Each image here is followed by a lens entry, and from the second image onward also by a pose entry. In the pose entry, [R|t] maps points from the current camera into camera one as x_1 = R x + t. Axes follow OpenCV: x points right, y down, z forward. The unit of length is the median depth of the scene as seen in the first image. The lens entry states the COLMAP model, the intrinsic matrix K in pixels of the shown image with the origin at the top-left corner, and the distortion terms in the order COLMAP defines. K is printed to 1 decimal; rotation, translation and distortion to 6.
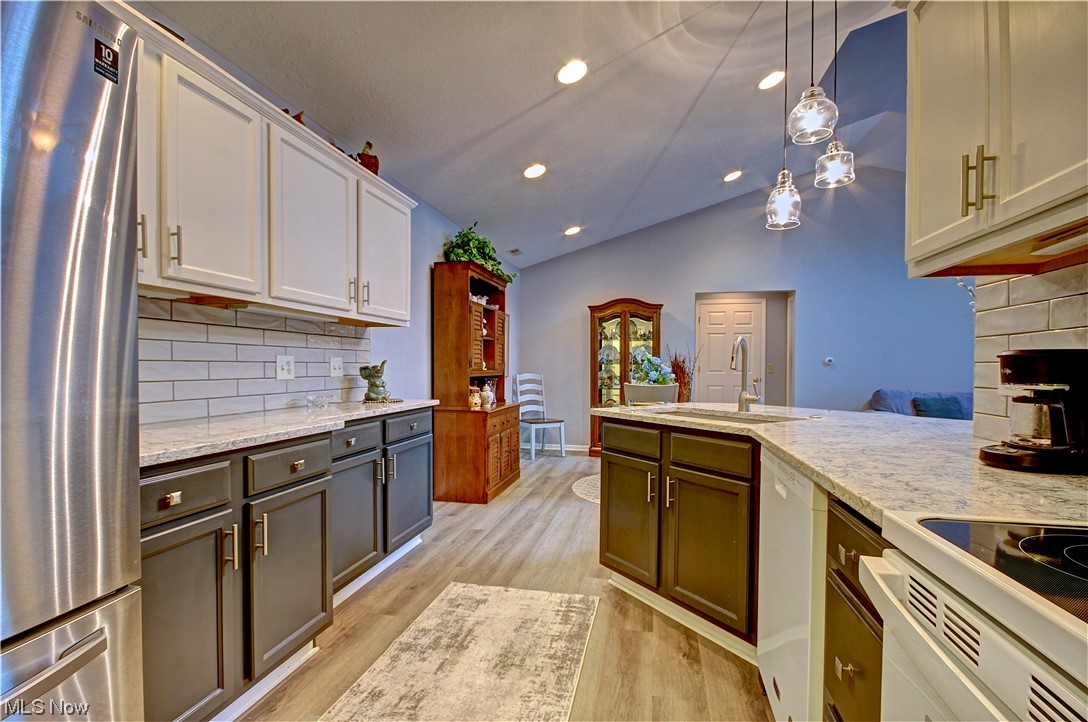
lens RADIAL K [[508.6, 0, 550.1], [0, 508.6, 375.1], [0, 0, 1]] dist [0.001361, -0.007938]
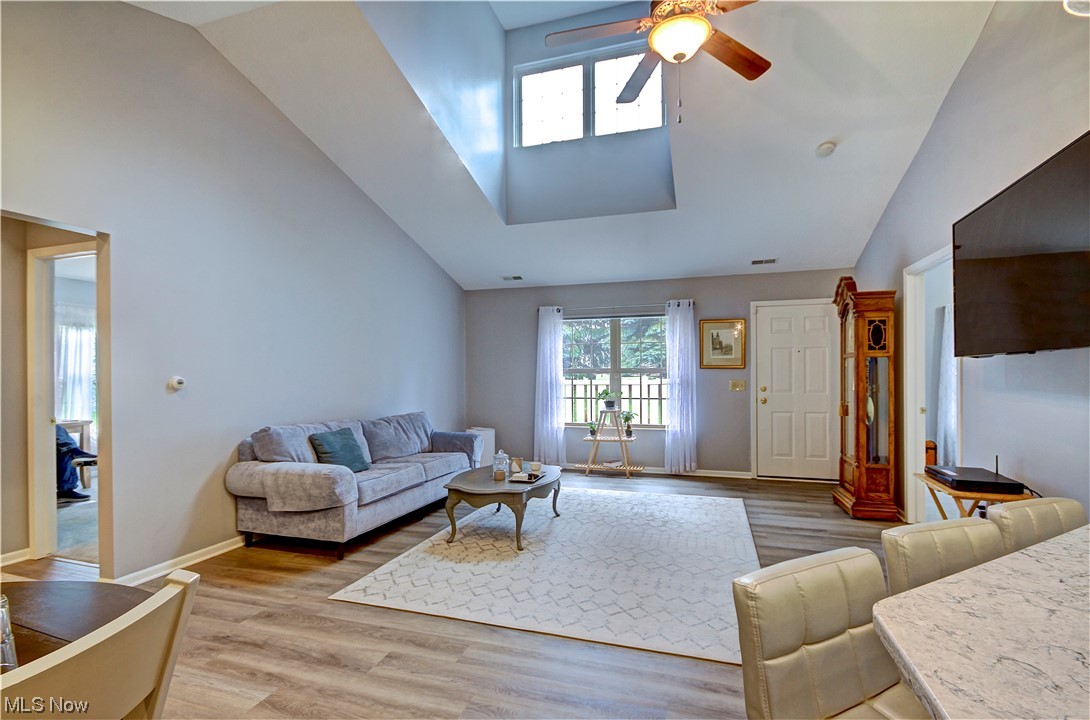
lens RADIAL K [[509.5, 0, 548.3], [0, 509.5, 375.6], [0, 0, 1]] dist [0.001361, -0.007938]
pose [[0.099054, -0.007208, 0.995056, 0.149550], [0.019966, 0.999787, 0.005255, -0.071634], [-0.994882, 0.019347, 0.099177, 1.363771]]
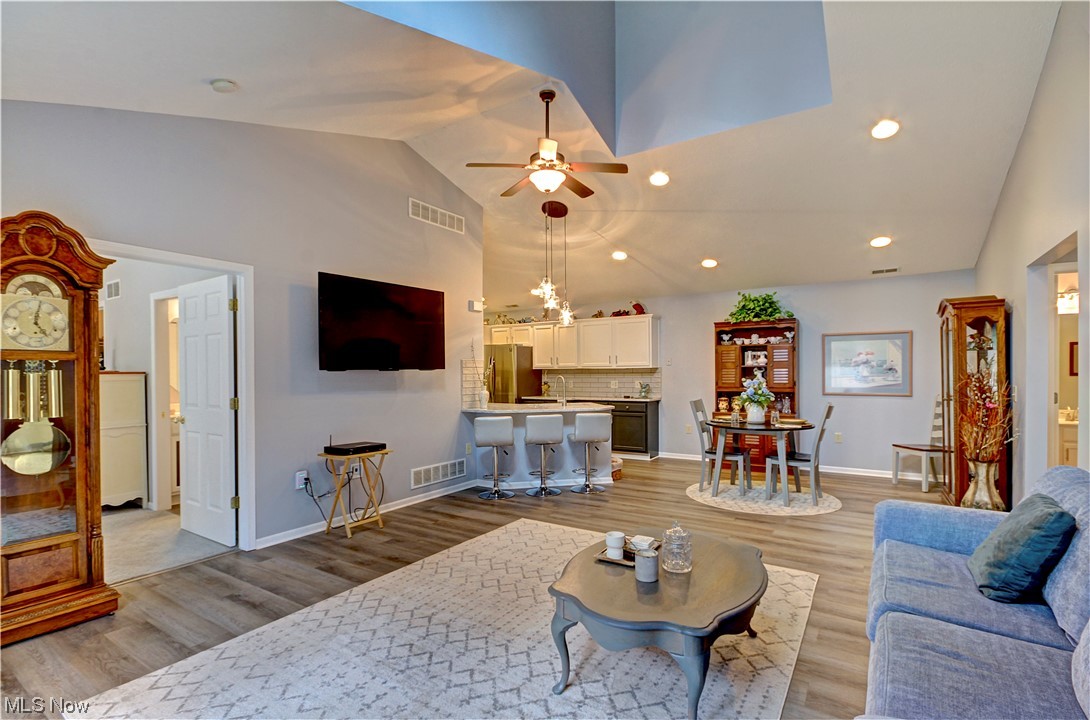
lens RADIAL K [[509.5, 0, 544.0], [0, 509.5, 371.7], [0, 0, 1]] dist [0.001361, -0.007938]
pose [[-0.360261, -0.004484, -0.932841, 2.691032], [-0.009844, 0.999951, -0.001005, -0.089650], [0.932800, 0.008821, -0.360288, 1.784342]]
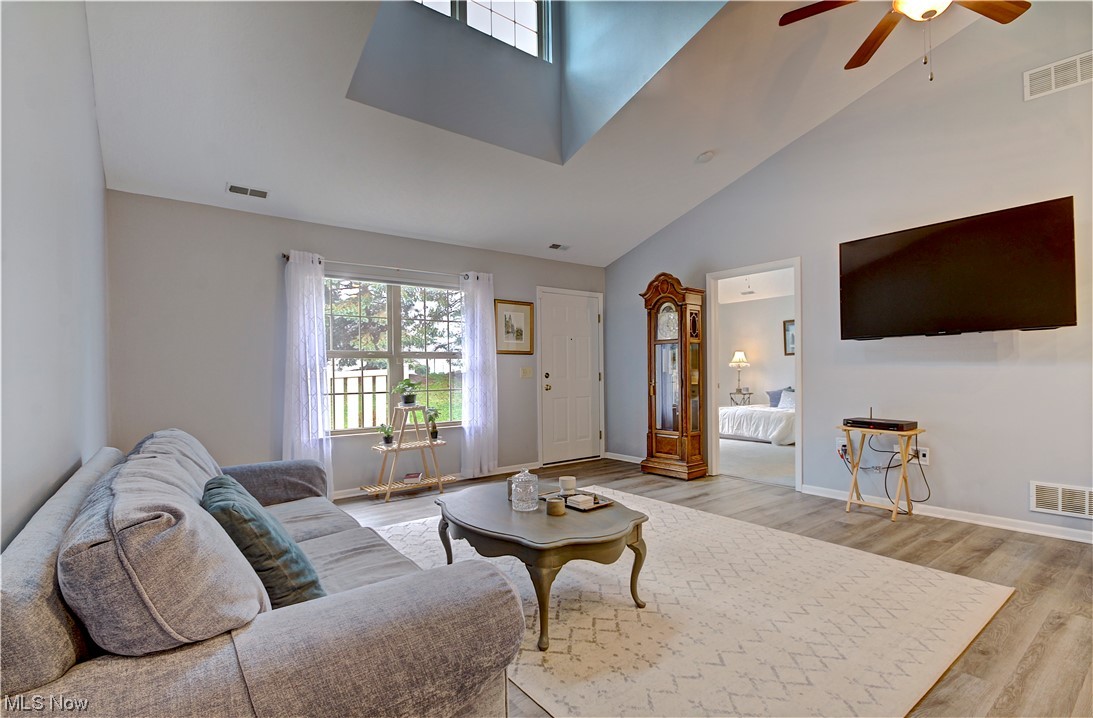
lens RADIAL K [[510.9, 0, 552.1], [0, 510.9, 375.7], [0, 0, 1]] dist [0.001361, -0.007938]
pose [[-0.763300, -0.000536, 0.646044, 1.077337], [0.018214, 0.999584, 0.022349, -0.027855], [-0.645787, 0.028826, -0.762973, 2.405536]]
